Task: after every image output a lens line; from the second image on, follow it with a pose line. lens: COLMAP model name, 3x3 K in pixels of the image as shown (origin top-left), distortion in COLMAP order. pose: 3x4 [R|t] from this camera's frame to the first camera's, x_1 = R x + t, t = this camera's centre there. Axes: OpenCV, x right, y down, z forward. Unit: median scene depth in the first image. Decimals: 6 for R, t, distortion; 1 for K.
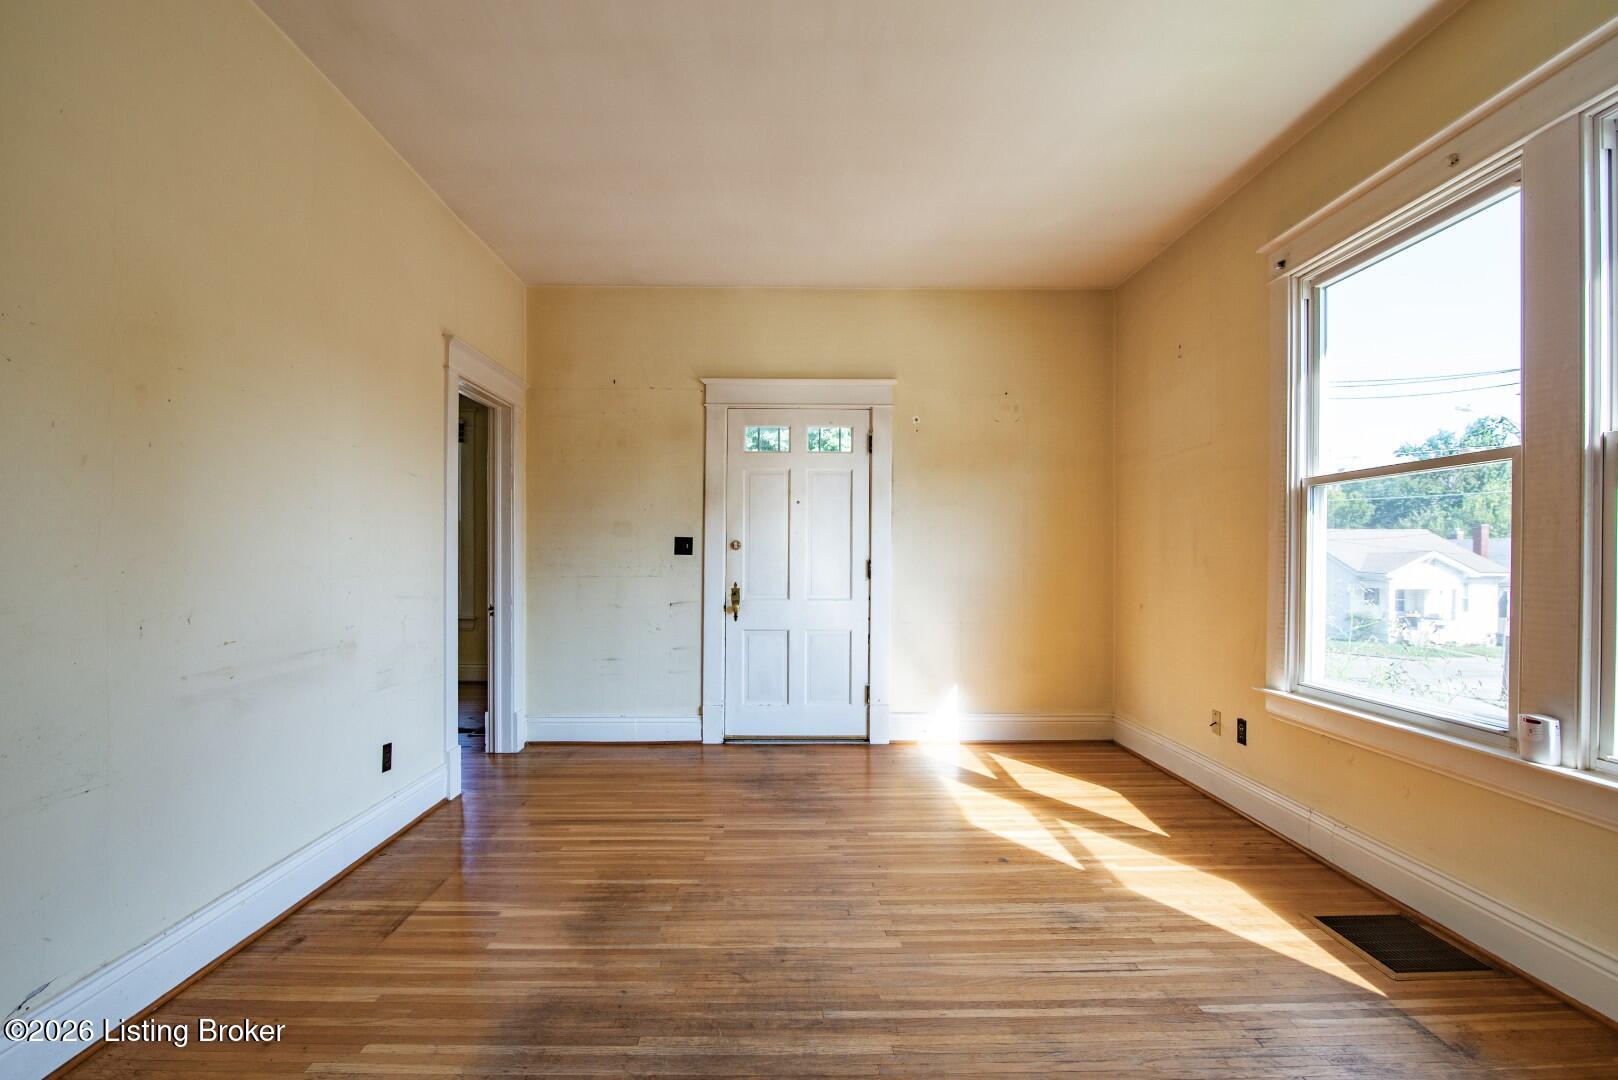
lens RADIAL K [[765.6, 0, 809.4], [0, 765.6, 565.4], [0, 0, 1]] dist [-0.018453, 0.001023]
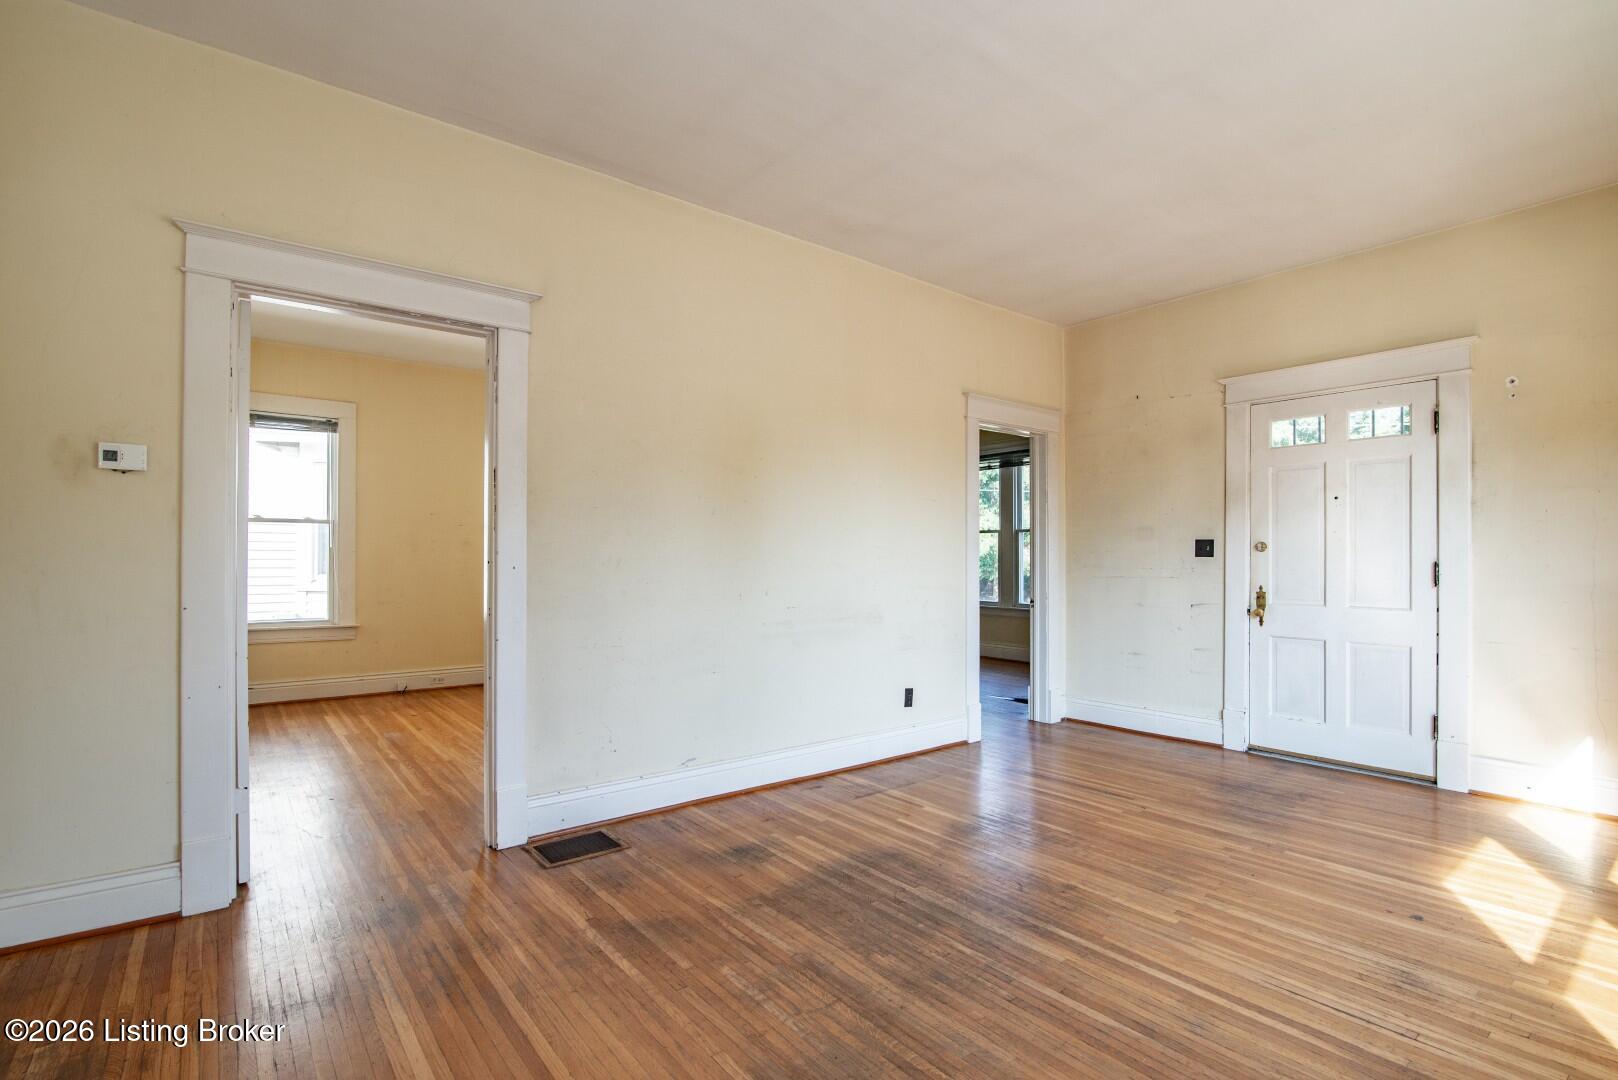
lens RADIAL K [[765.6, 0, 792.7], [0, 765.6, 558.9], [0, 0, 1]] dist [-0.018453, 0.001023]
pose [[0.600611, -0.000799, -0.799541, 0.510617], [-0.007951, 0.999944, -0.006971, 0.000669], [0.799502, 0.010544, 0.600571, -0.058079]]
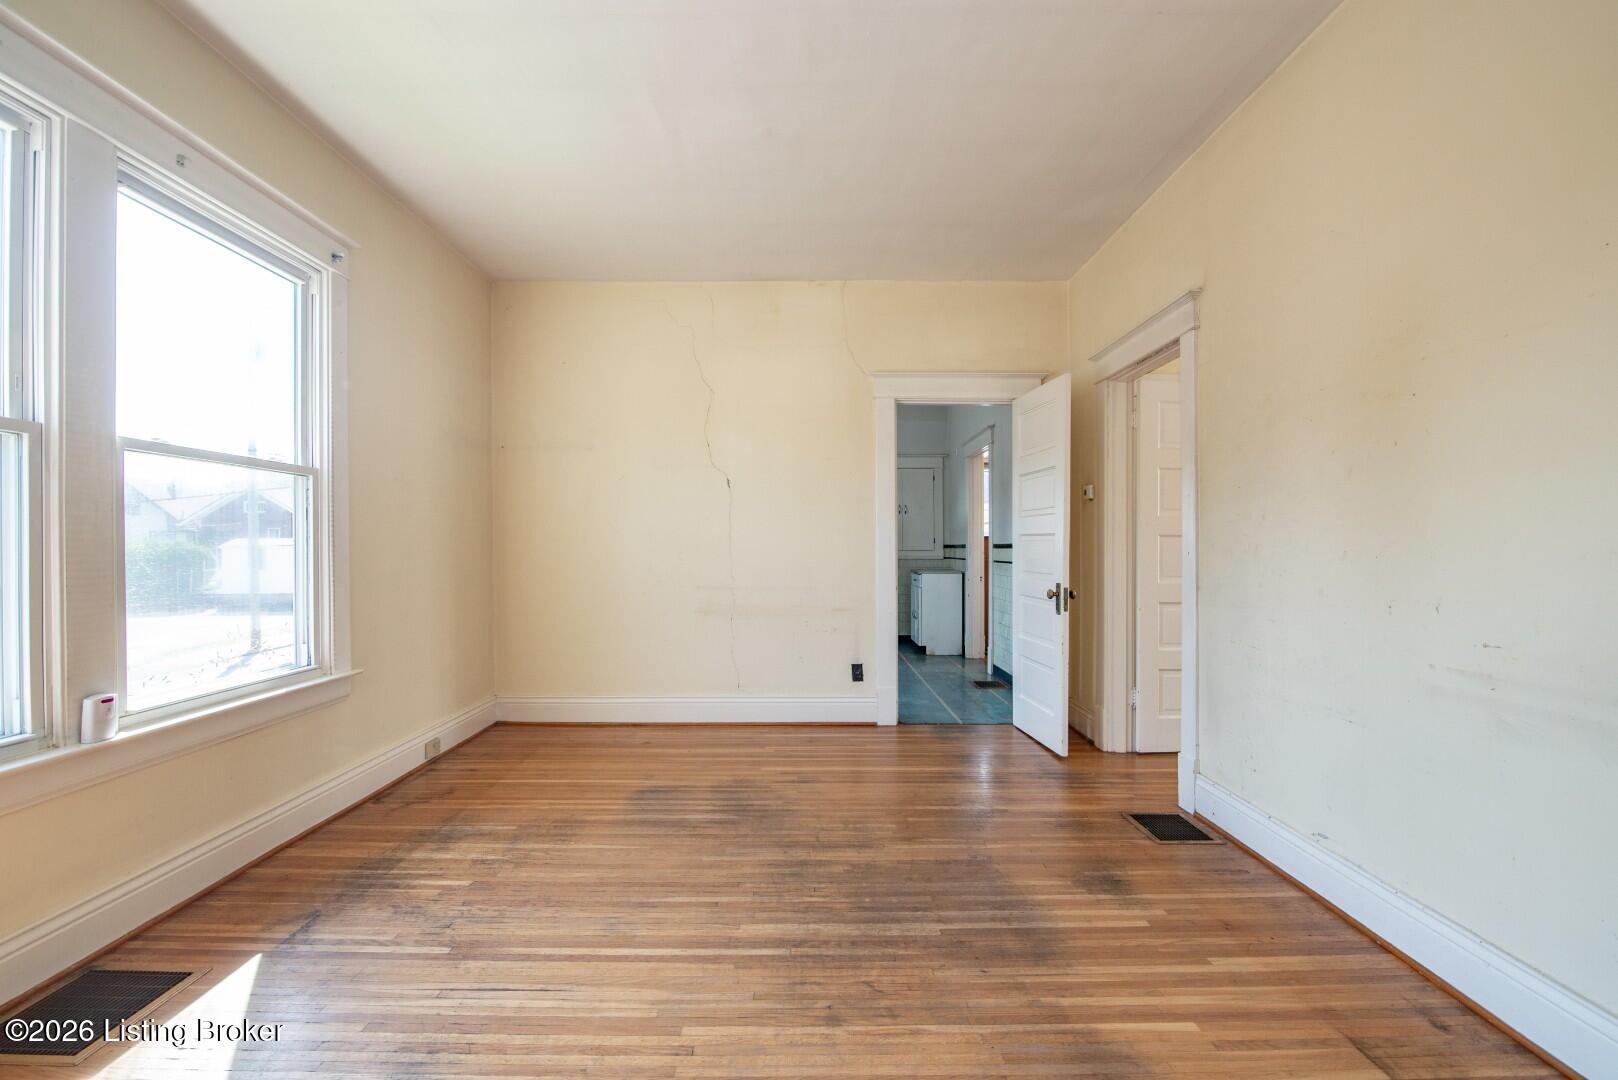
lens RADIAL K [[765.6, 0, 811.1], [0, 765.6, 556.5], [0, 0, 1]] dist [-0.018453, 0.001023]
pose [[-0.999796, -0.001599, 0.020152, -0.023015], [-0.001120, 0.999718, 0.023734, -0.012415], [-0.020185, 0.023707, -0.999515, 1.403332]]
